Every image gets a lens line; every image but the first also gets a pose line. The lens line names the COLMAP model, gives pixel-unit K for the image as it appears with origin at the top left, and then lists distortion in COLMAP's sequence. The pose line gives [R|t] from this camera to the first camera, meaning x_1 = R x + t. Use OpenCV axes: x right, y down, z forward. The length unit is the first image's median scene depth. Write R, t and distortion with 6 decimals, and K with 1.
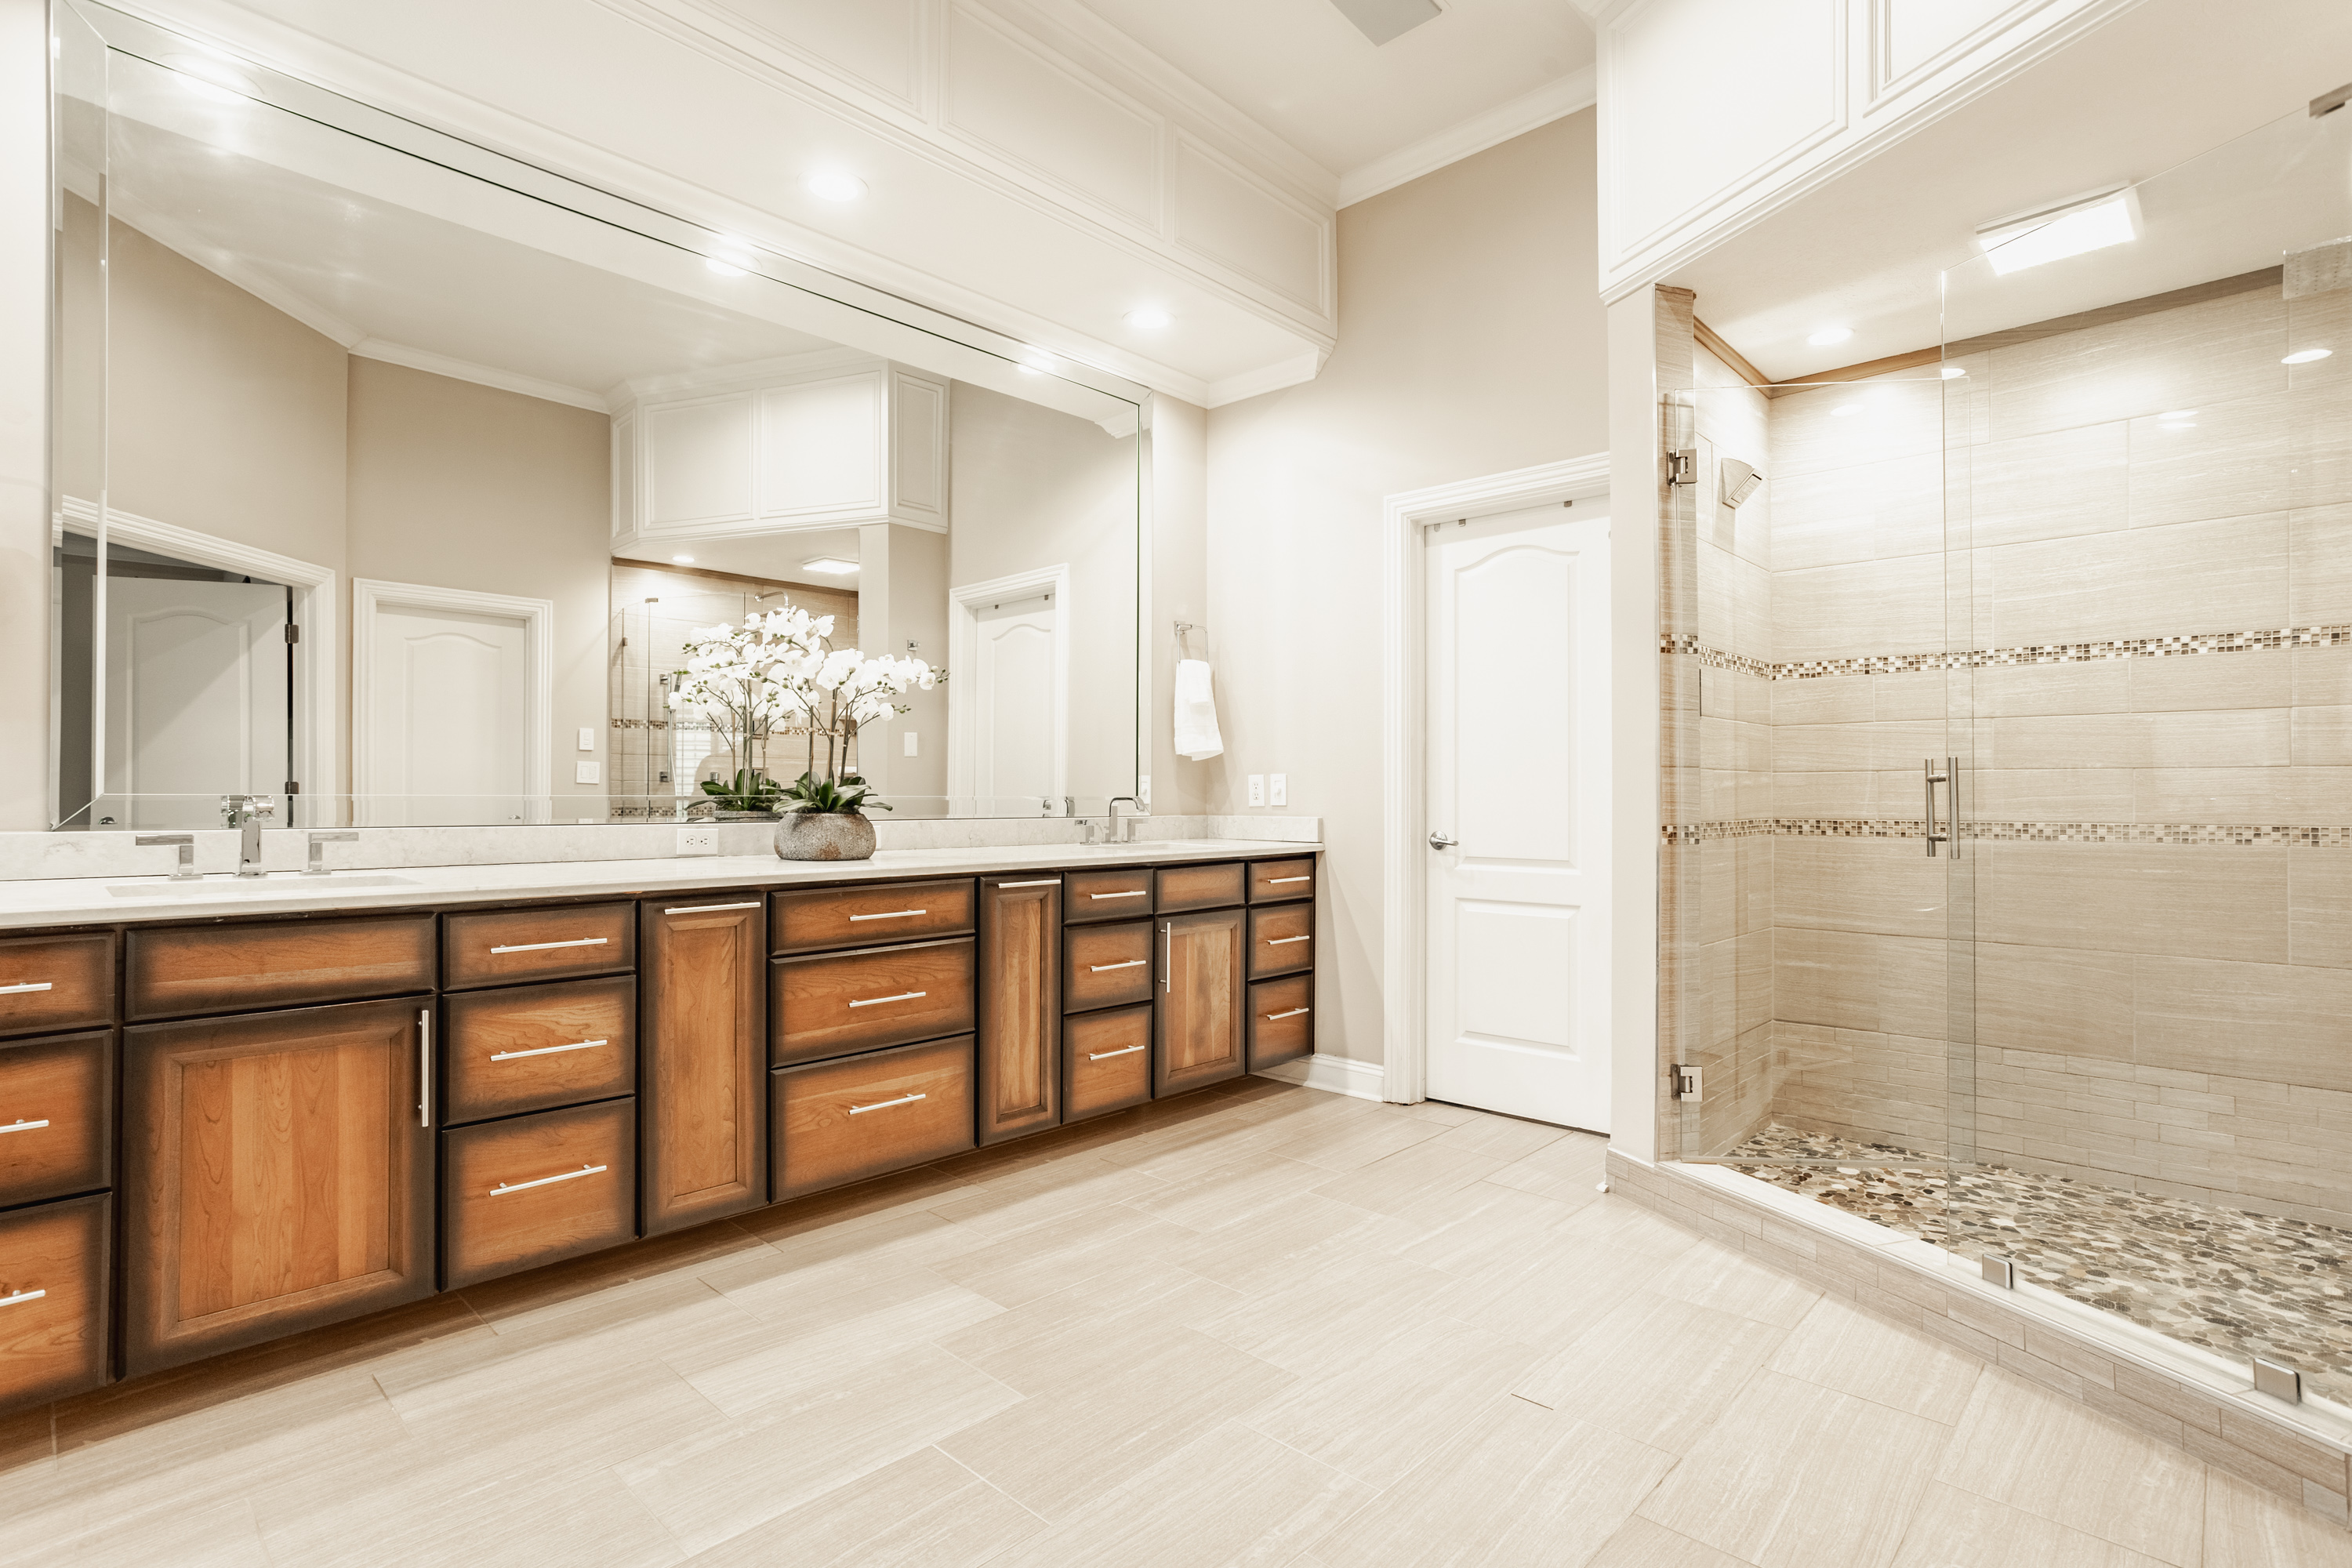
lens RADIAL K [[1169.4, 0, 1174.2], [0, 1169.4, 791.1], [0, 0, 1]] dist [-0.000330, 0.011594]
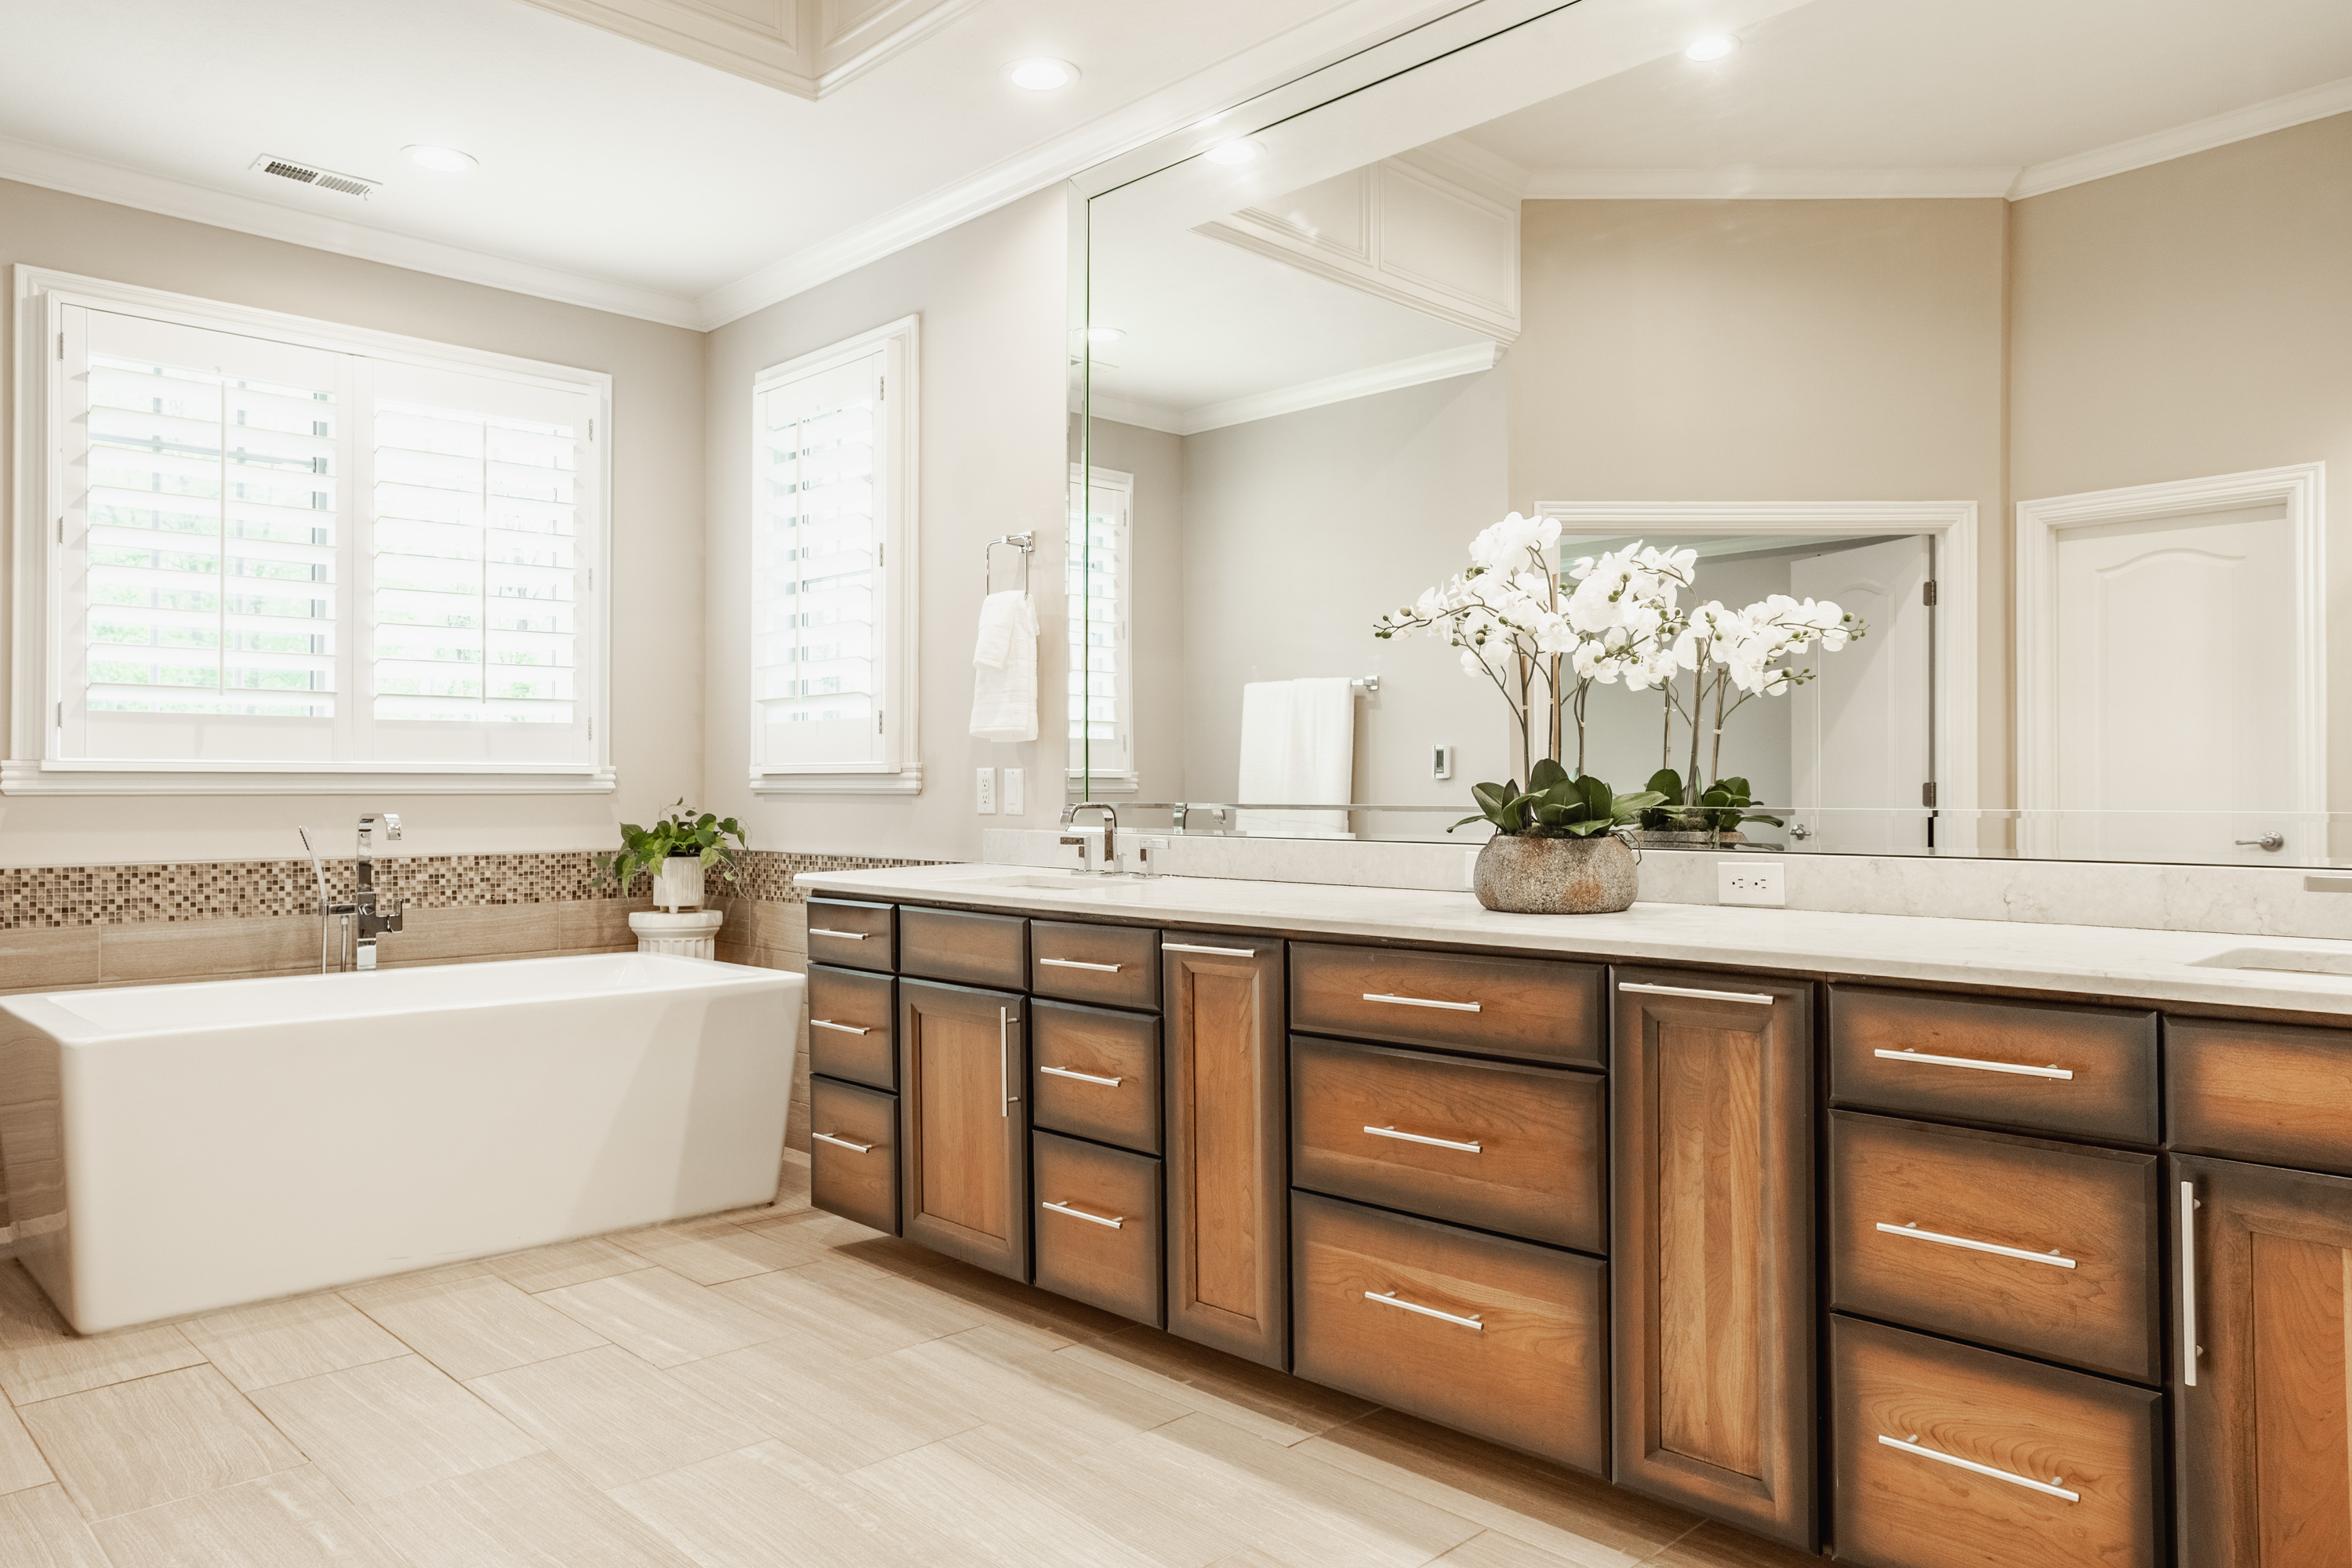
lens RADIAL K [[1633.1, 0, 1114.2], [0, 1633.1, 771.5], [0, 0, 1]] dist [-0.003404, 0.027239]
pose [[-0.070553, -0.015879, -0.997382, 0.674033], [0.003737, 0.999862, -0.016183, -0.001779], [0.997501, -0.004869, -0.070484, 0.970237]]
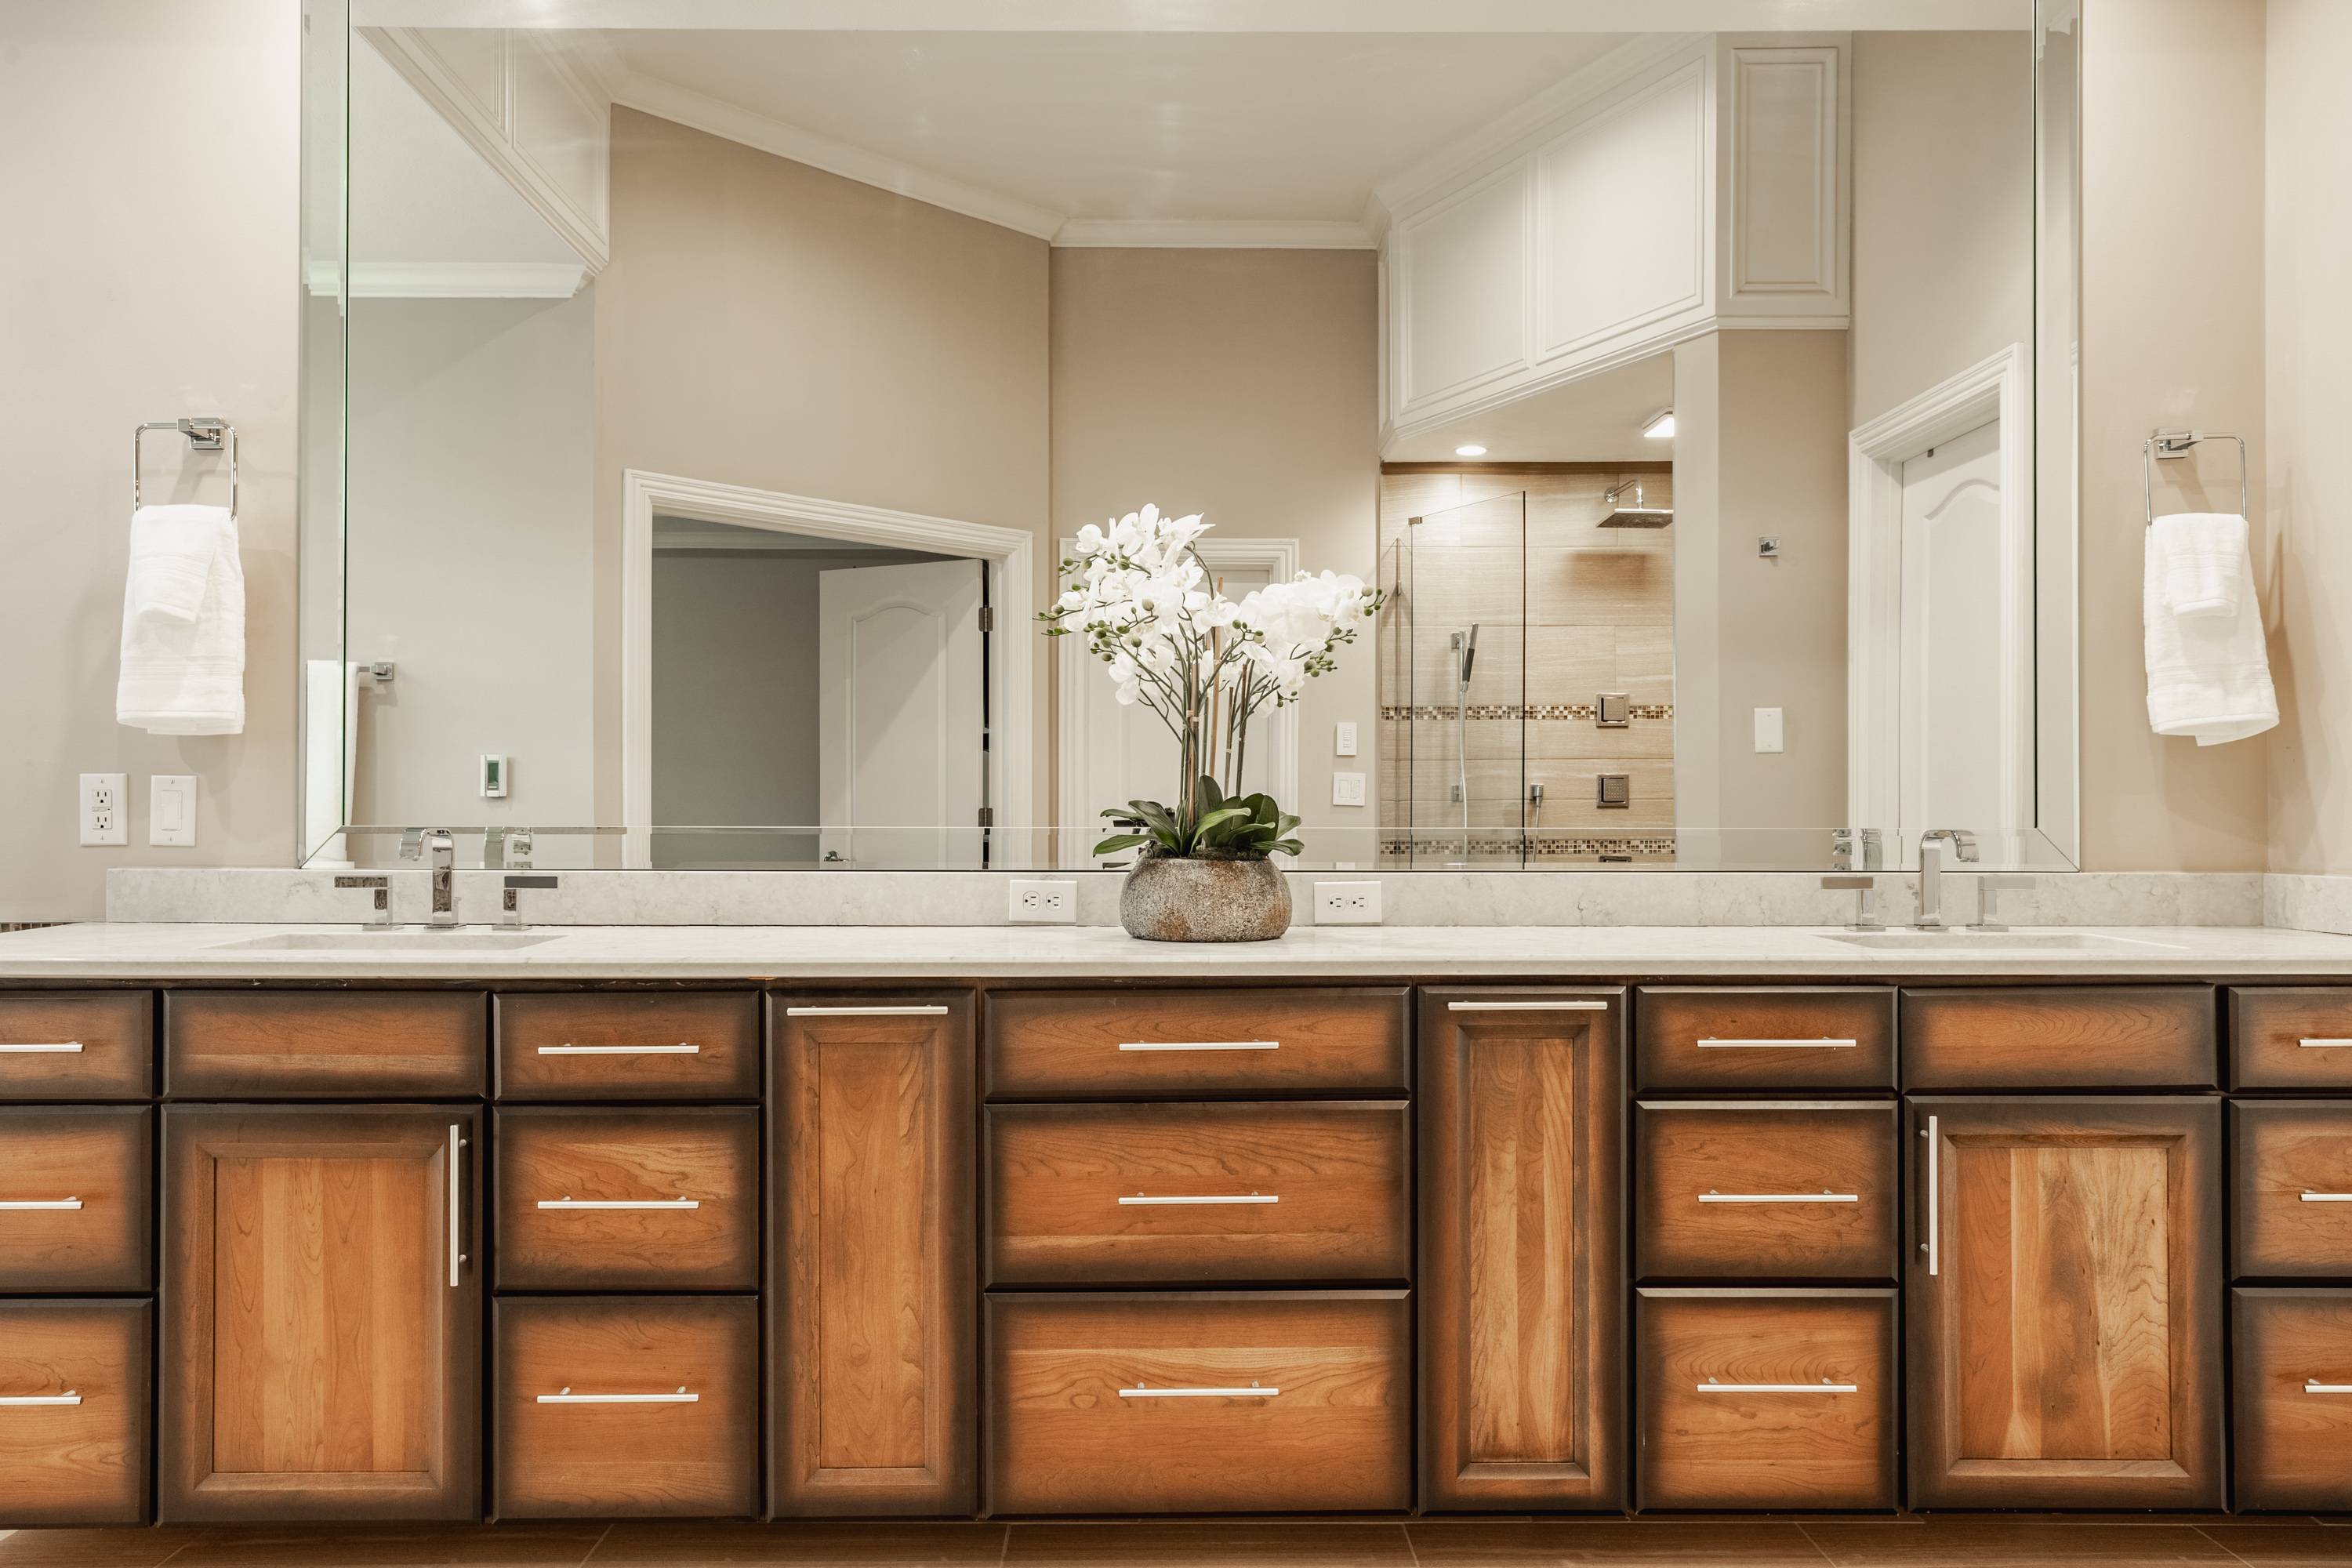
lens RADIAL K [[1854.9, 0, 1176.0], [0, 1854.9, 784.0], [0, 0, 1]] dist [0.013928, -0.000720]
pose [[0.697988, -0.016220, -0.715926, 0.402294], [0.004247, 0.999820, -0.018512, -0.000548], [0.716097, 0.009881, 0.697931, 0.413770]]
